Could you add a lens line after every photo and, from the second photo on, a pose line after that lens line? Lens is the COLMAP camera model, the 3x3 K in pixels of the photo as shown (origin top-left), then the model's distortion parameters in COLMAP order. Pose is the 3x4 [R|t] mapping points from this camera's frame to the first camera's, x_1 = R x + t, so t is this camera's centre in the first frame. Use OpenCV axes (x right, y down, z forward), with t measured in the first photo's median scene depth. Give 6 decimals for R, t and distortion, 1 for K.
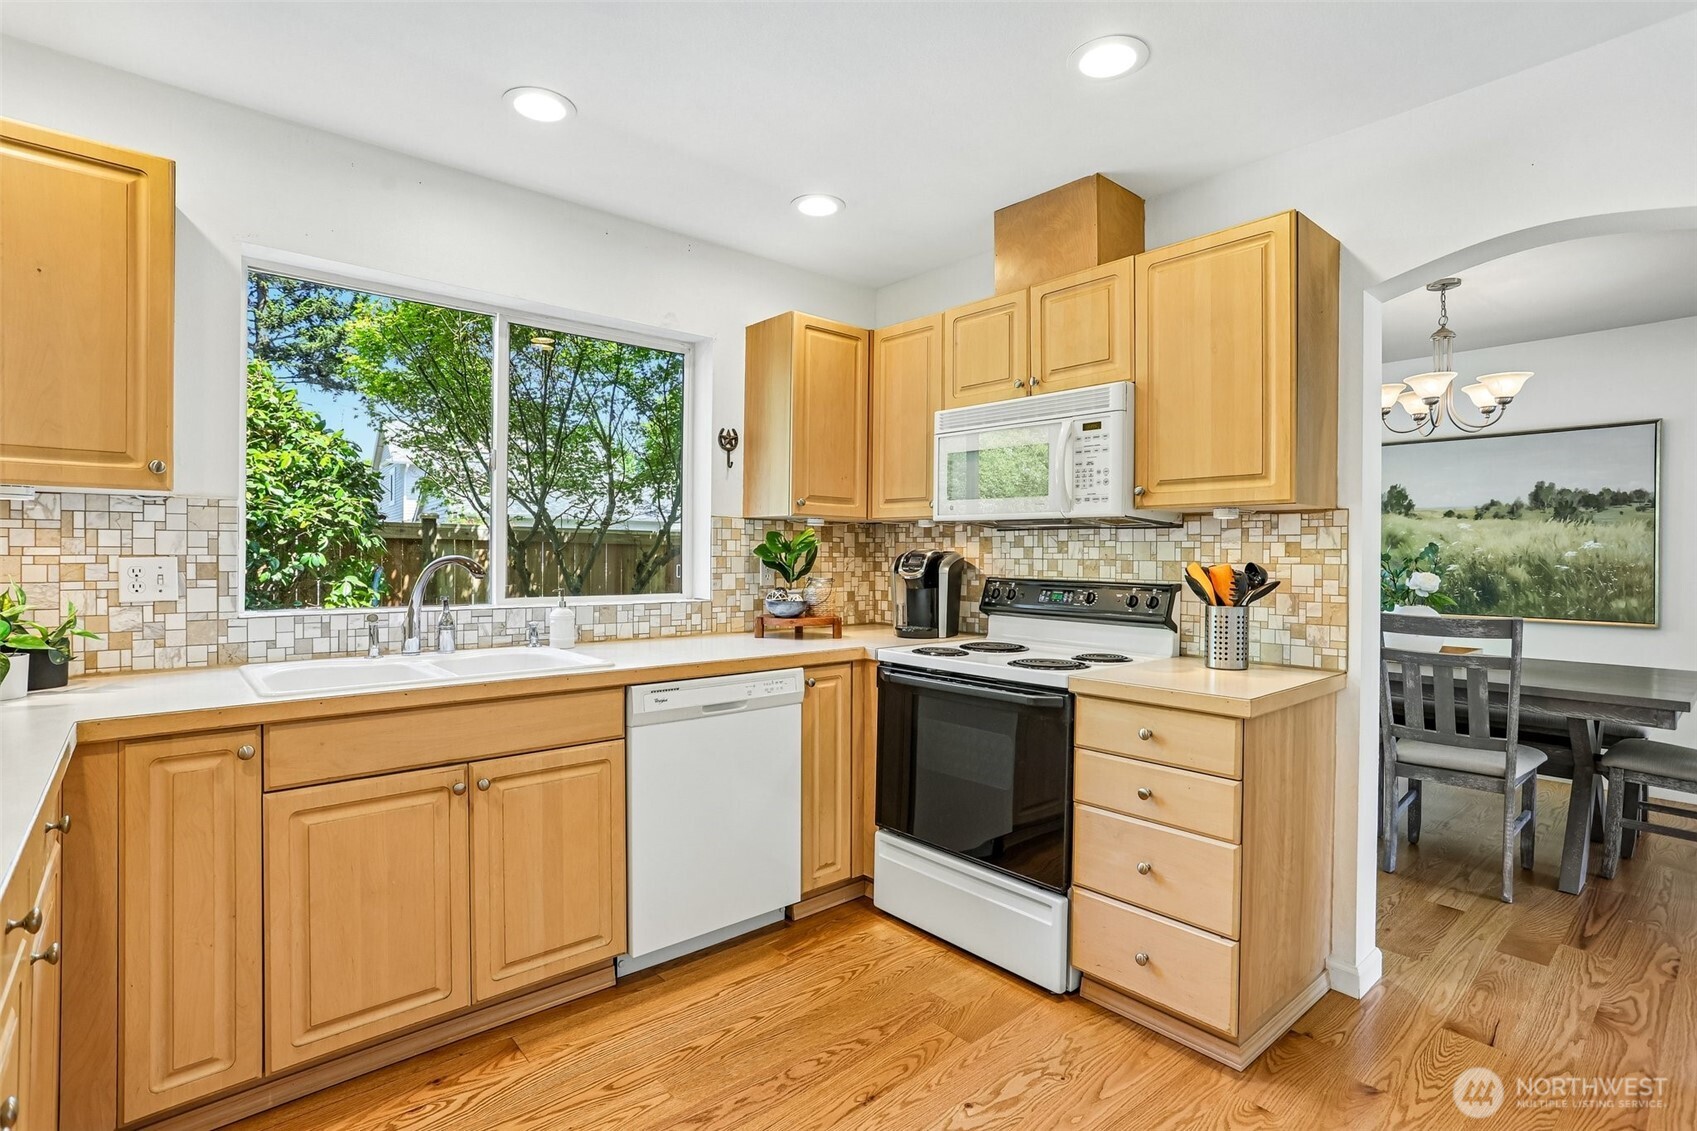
lens RADIAL K [[816.4, 0, 848.3], [0, 816.4, 556.7], [0, 0, 1]] dist [-0.074377, 0.031361]
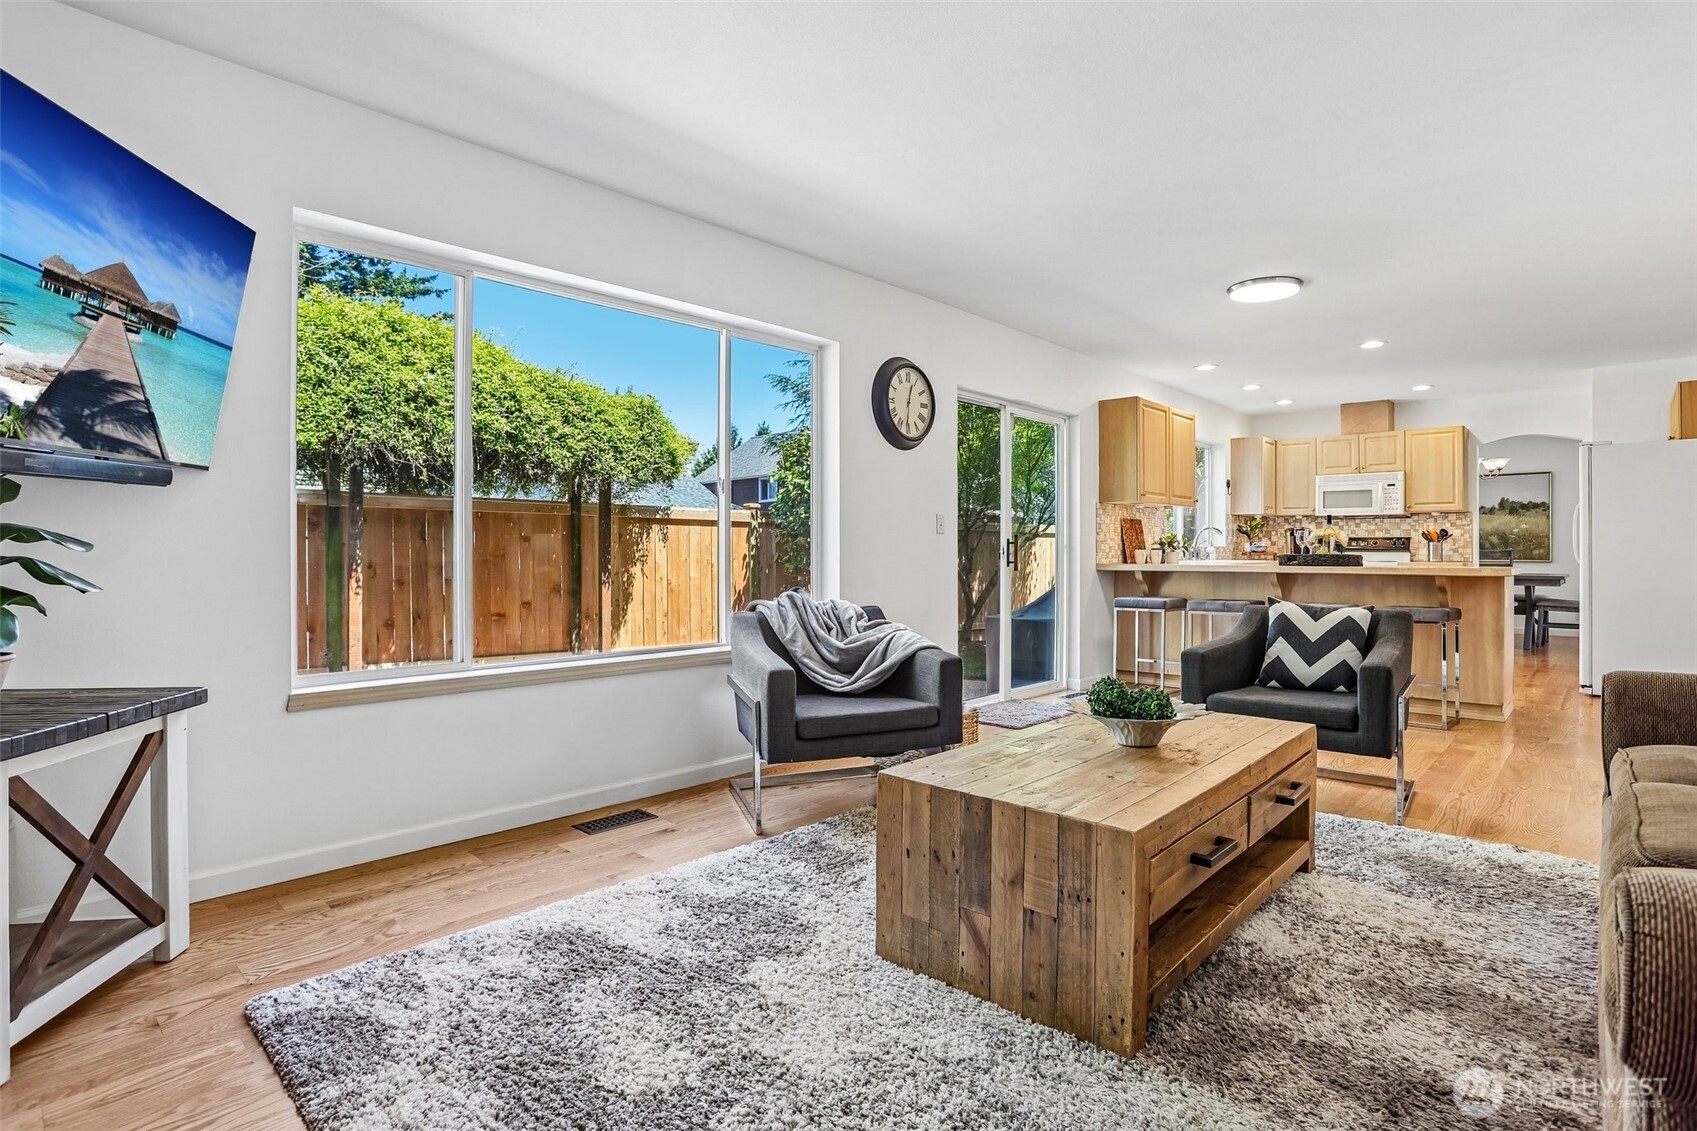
lens RADIAL K [[828.4, 0, 853.6], [0, 828.4, 545.8], [0, 0, 1]] dist [-0.087119, 0.030158]
pose [[0.995388, -0.004931, 0.095805, -1.206086], [0.005646, 0.999958, -0.007196, 0.047880], [-0.095766, 0.007704, 0.995374, -1.090950]]
